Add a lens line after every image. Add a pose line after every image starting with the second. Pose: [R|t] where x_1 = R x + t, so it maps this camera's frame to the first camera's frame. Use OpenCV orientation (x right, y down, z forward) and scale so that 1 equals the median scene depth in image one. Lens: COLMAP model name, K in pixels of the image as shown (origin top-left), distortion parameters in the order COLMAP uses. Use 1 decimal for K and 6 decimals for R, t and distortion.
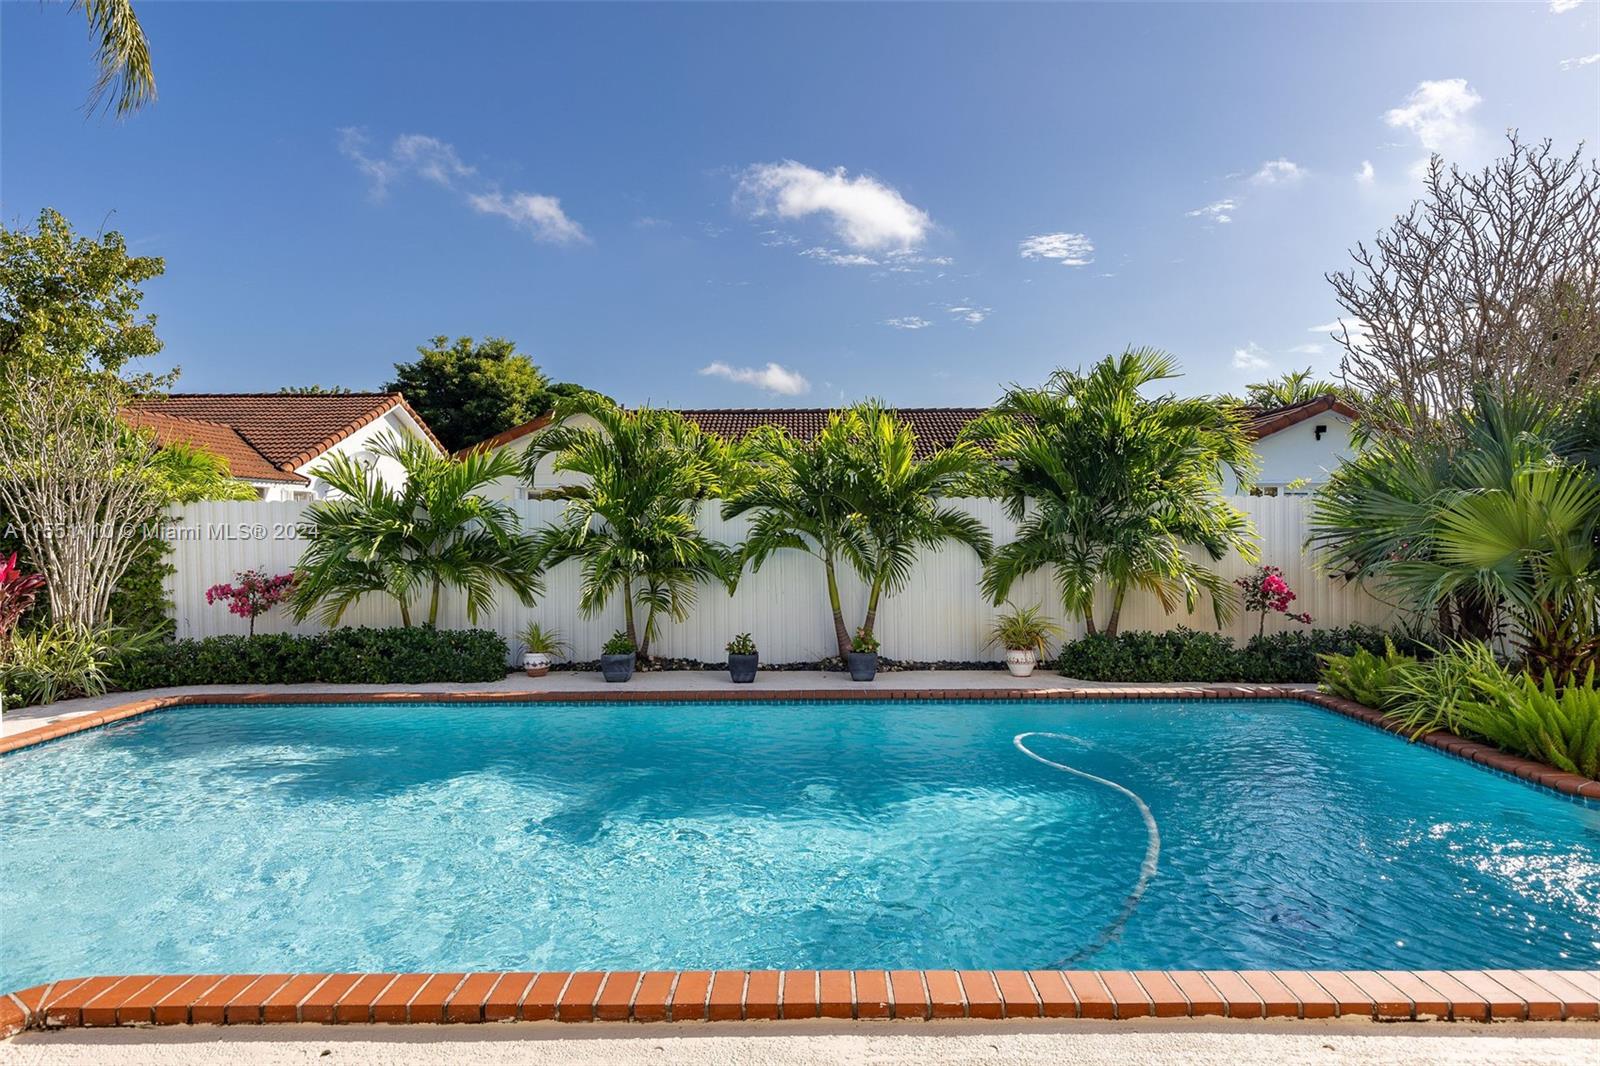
lens RADIAL K [[920.8, 0, 800.0], [0, 920.8, 533.0], [0, 0, 1]] dist [0.001050, 0.000174]
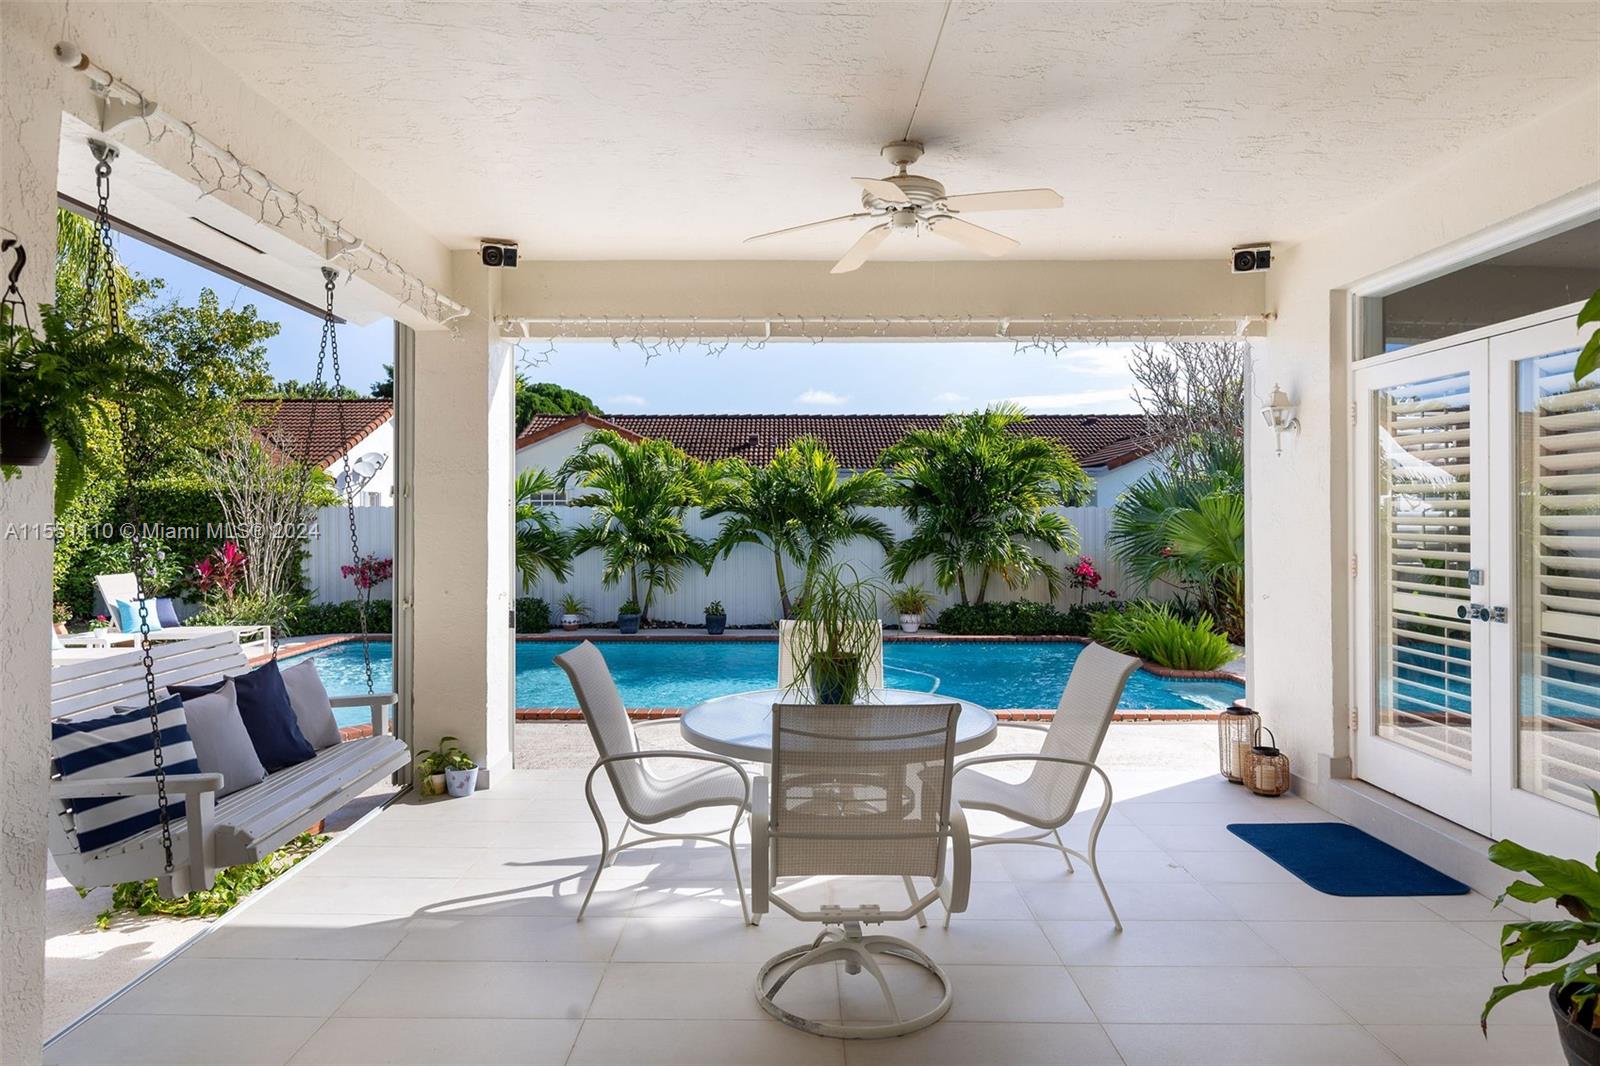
lens RADIAL K [[993.8, 0, 800.0], [0, 993.8, 533.0], [0, 0, 1]] dist [-0.000768, 0.000014]
pose [[0.999626, 0.006963, 0.026454, 0.026502], [-0.007164, 0.999946, 0.007484, -0.009743], [-0.026401, -0.007671, 0.999622, -0.527617]]
